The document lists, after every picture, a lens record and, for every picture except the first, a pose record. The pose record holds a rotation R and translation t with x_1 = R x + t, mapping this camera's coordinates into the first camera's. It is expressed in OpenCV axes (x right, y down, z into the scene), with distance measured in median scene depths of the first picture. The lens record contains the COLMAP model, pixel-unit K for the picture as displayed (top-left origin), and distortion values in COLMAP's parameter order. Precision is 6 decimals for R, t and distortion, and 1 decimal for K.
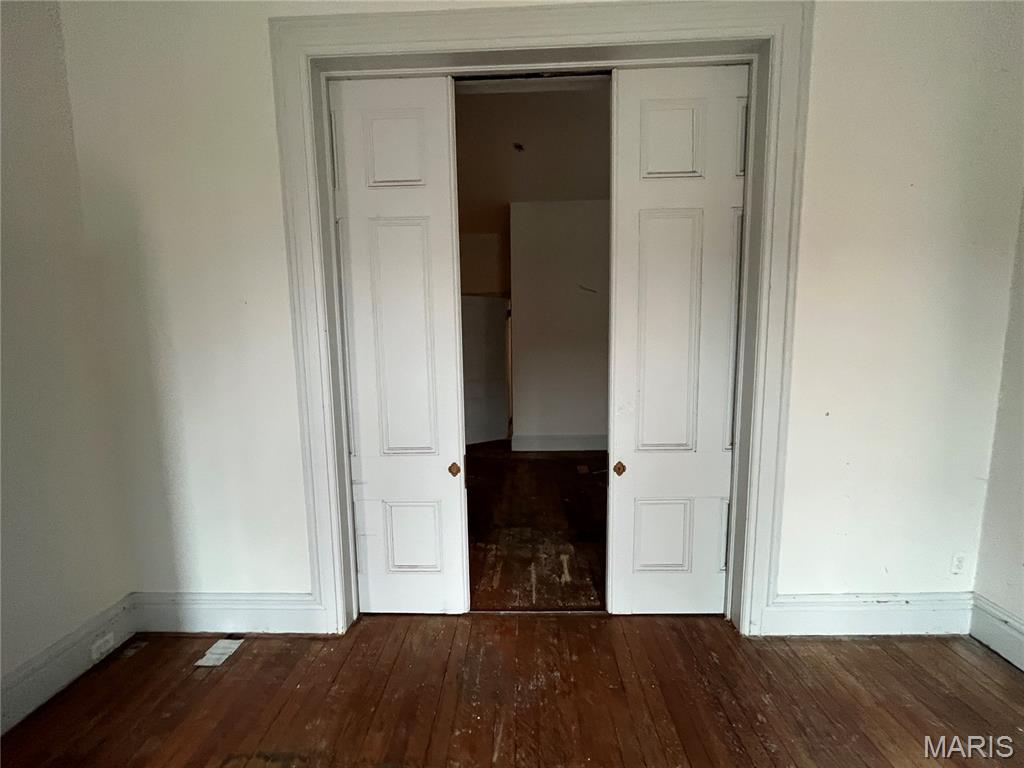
lens RADIAL K [[416.3, 0, 508.7], [0, 416.3, 378.1], [0, 0, 1]] dist [-0.002427, 0.001144]
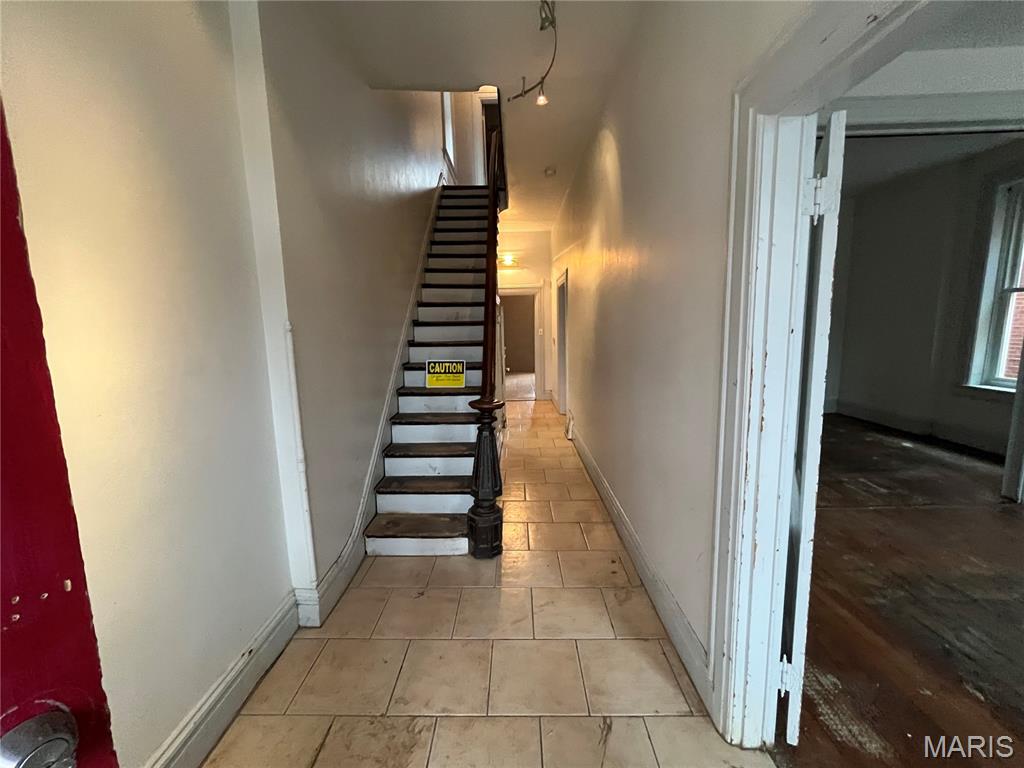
lens RADIAL K [[416.3, 0, 510.9], [0, 416.3, 382.9], [0, 0, 1]] dist [-0.002427, 0.001144]
pose [[0.999242, 0.000233, 0.038926, -1.113618], [-0.001410, 0.999542, 0.030227, 0.083828], [-0.038901, -0.030259, 0.998785, -0.302882]]
